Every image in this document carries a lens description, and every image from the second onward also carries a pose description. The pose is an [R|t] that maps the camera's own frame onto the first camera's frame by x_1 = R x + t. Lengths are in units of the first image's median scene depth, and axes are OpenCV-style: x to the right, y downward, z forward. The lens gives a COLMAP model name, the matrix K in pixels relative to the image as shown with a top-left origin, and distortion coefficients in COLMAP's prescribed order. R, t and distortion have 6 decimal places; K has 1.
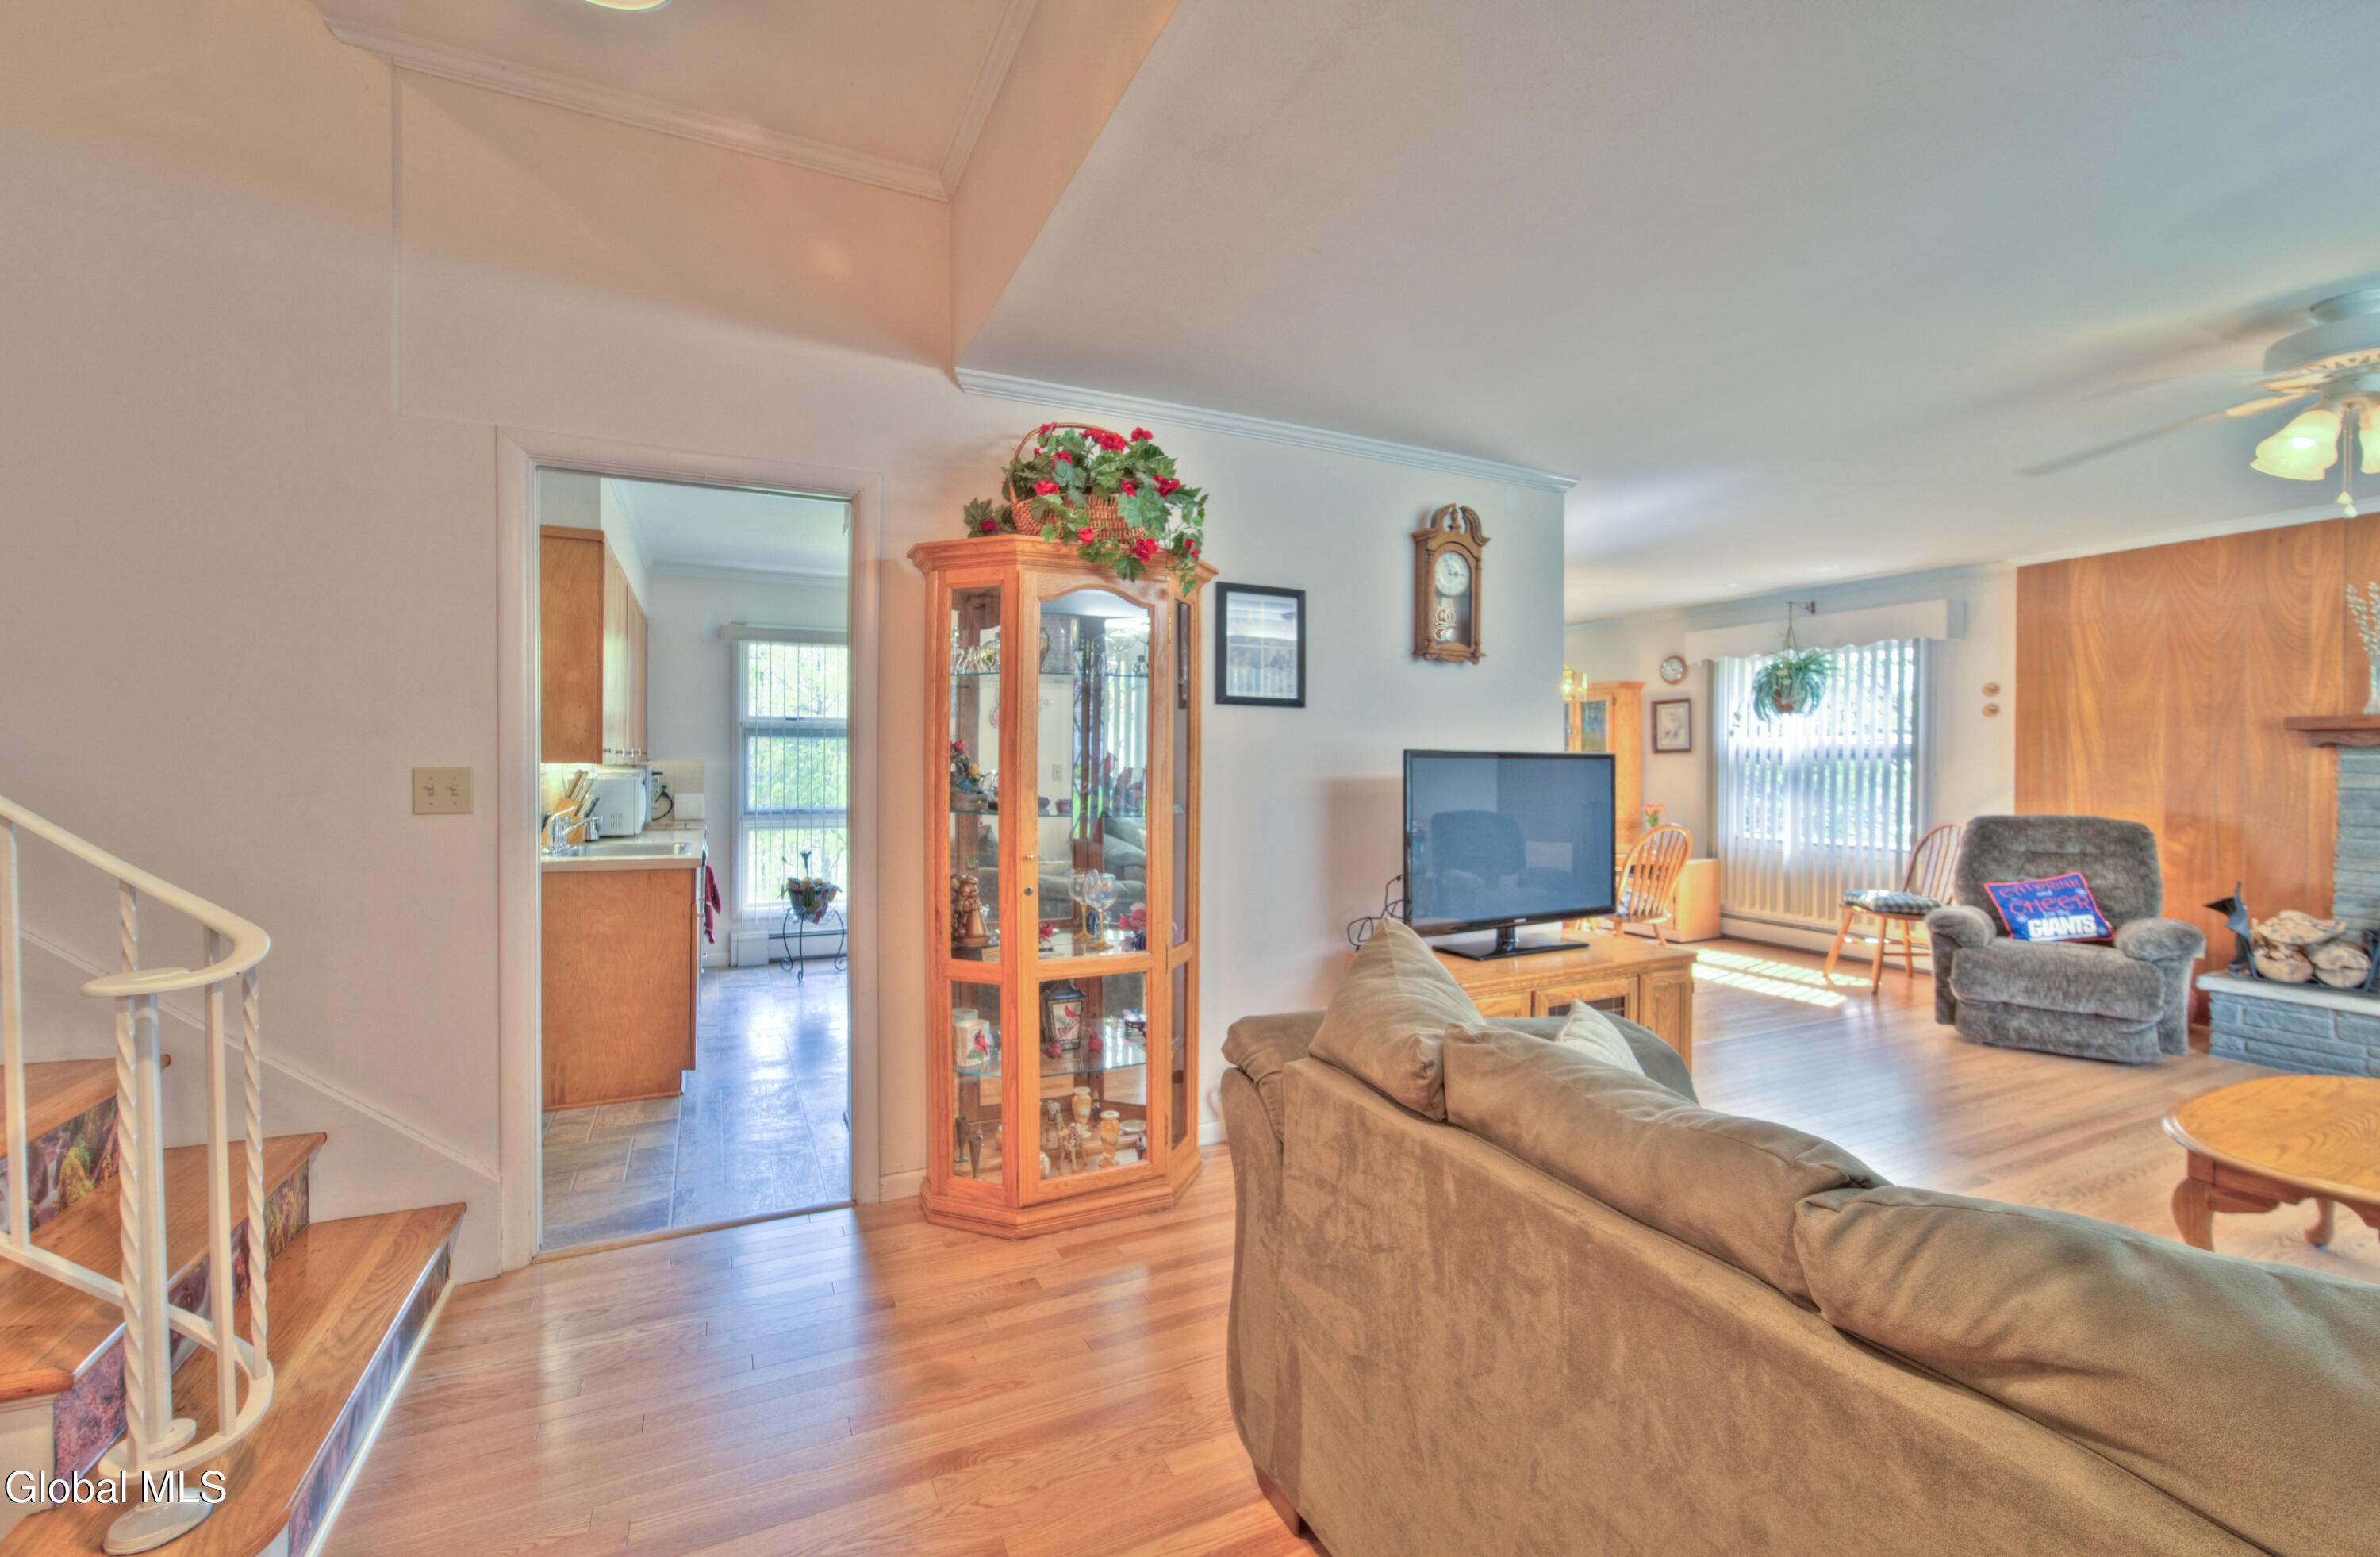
lens RADIAL K [[970.5, 0, 1185.3], [0, 970.5, 770.9], [0, 0, 1]] dist [-0.001022, -0.004229]
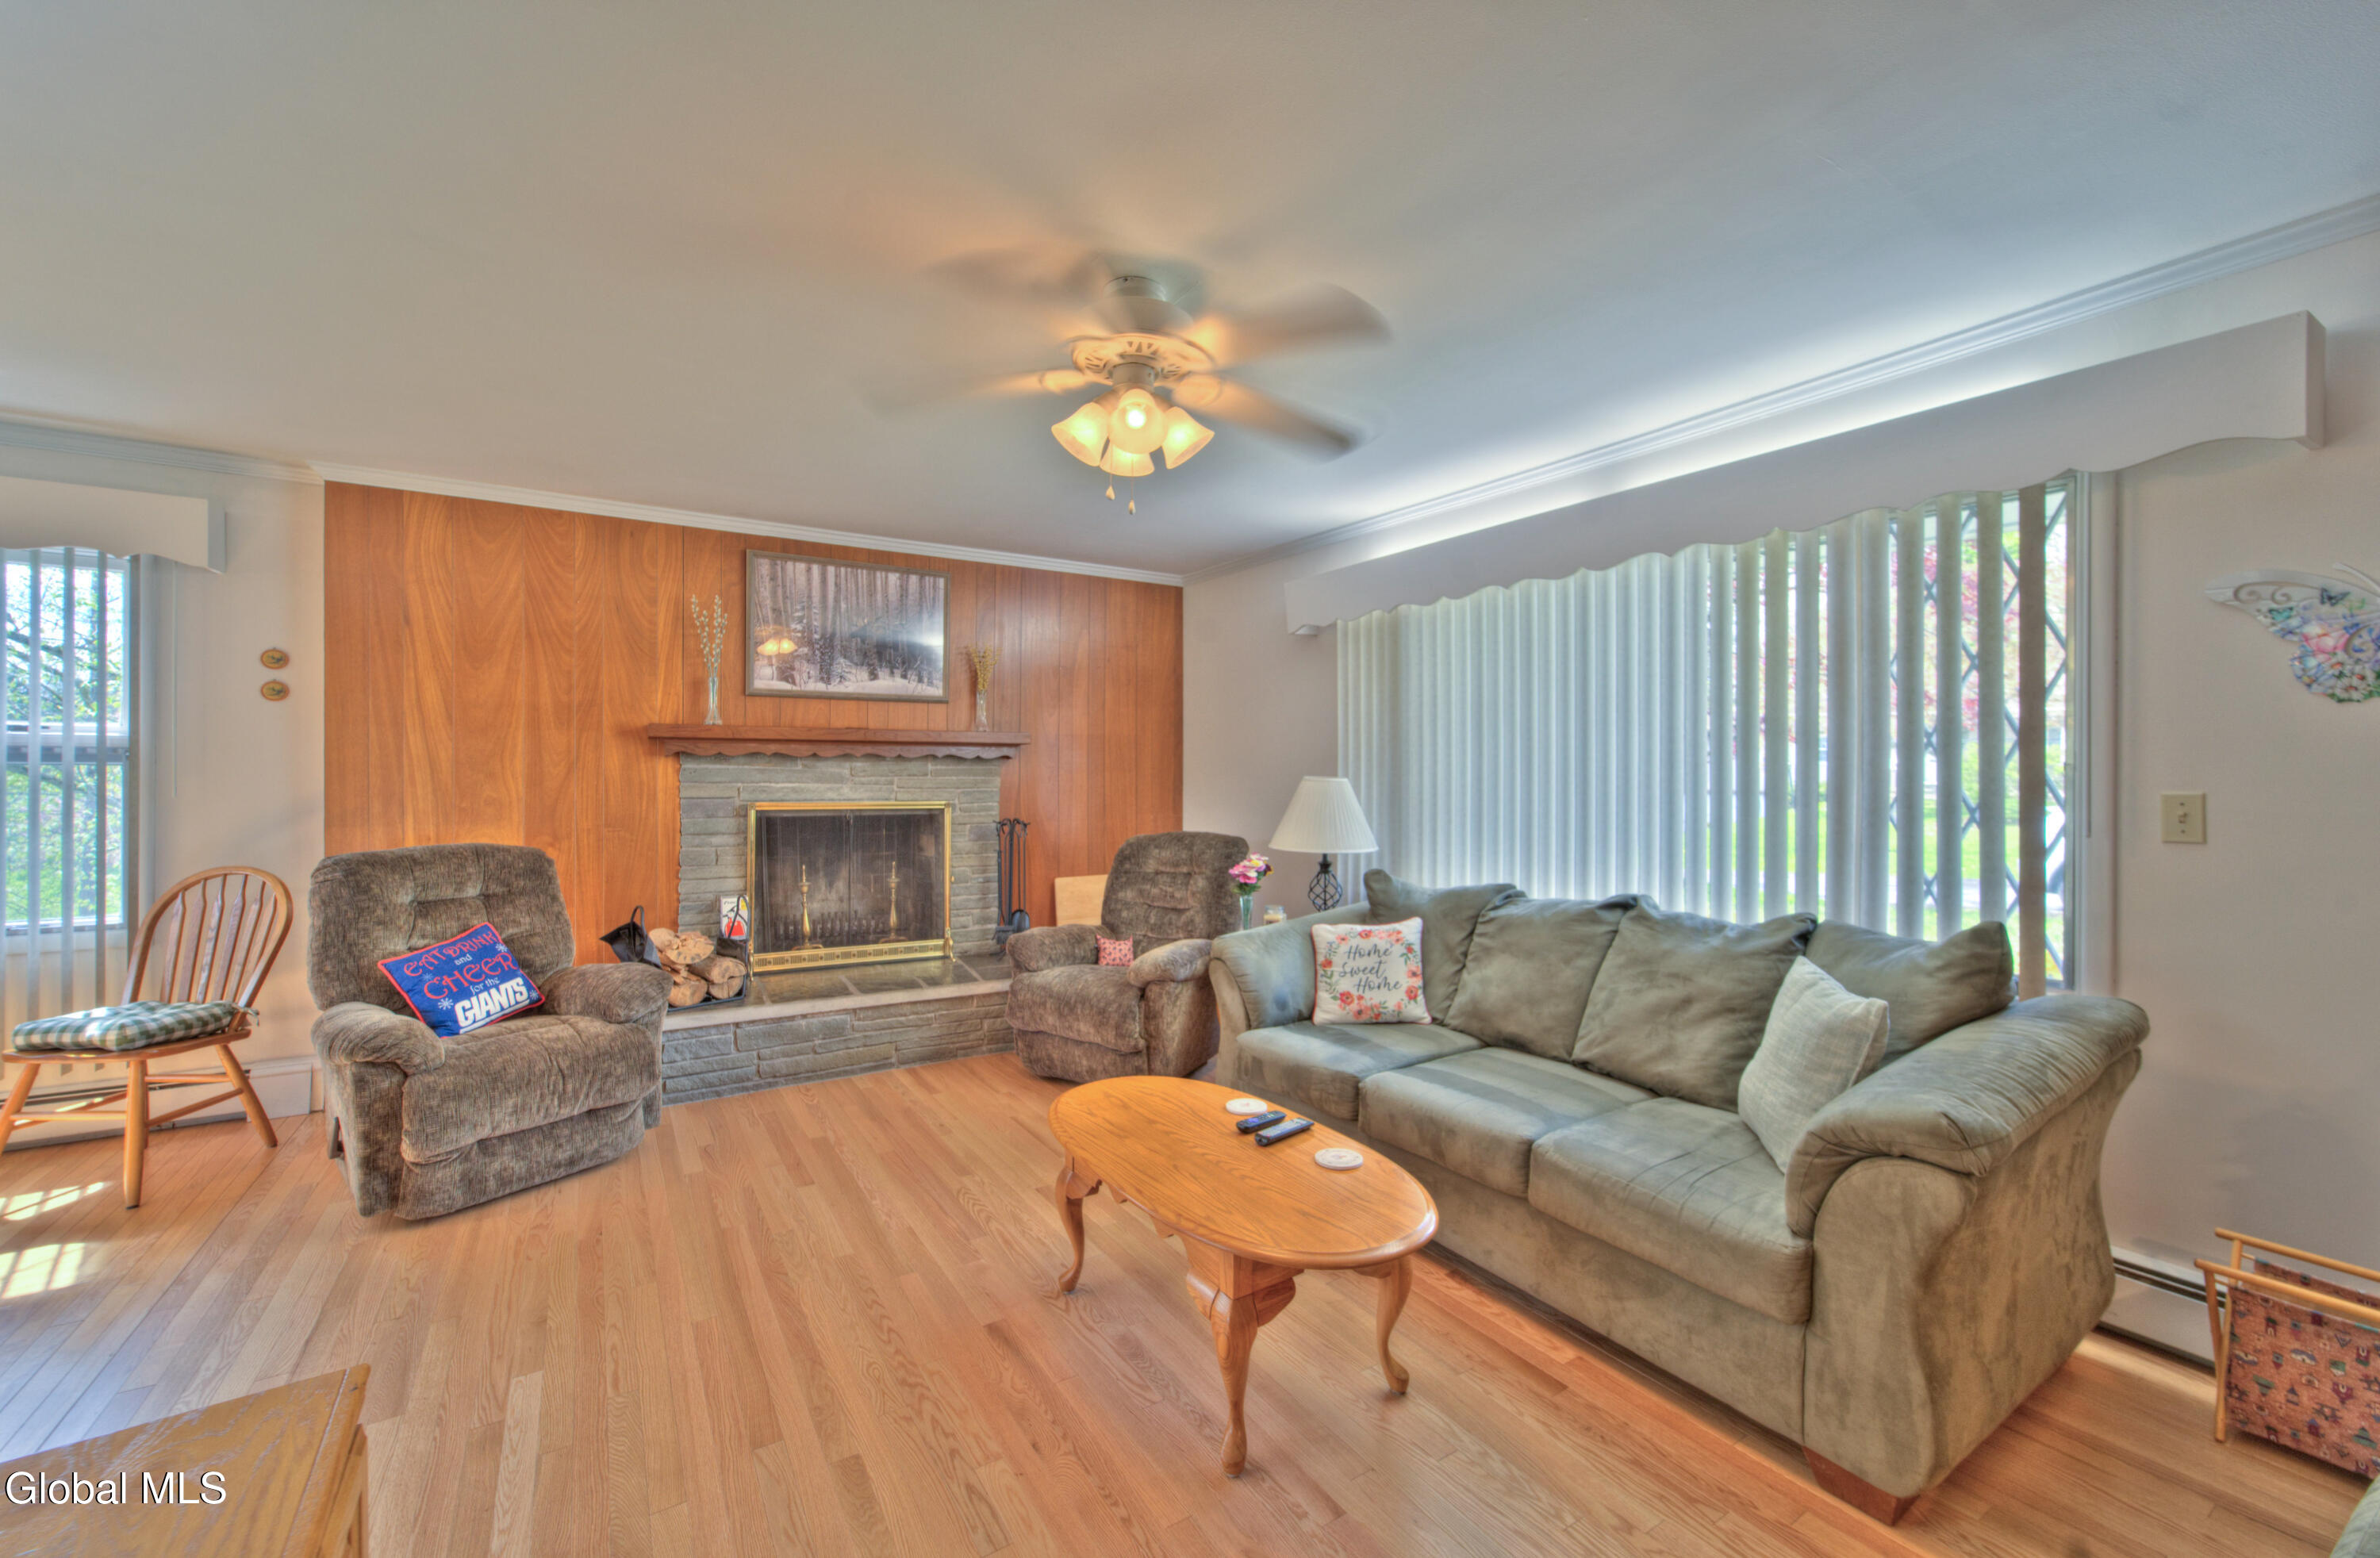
lens RADIAL K [[970.3, 0, 1193.4], [0, 970.3, 778.1], [0, 0, 1]] dist [-0.001022, -0.004229]
pose [[-0.133262, -0.010555, 0.991025, 0.127093], [0.000649, 0.999942, 0.010737, -0.011916], [-0.991081, 0.002074, -0.133247, 0.570970]]
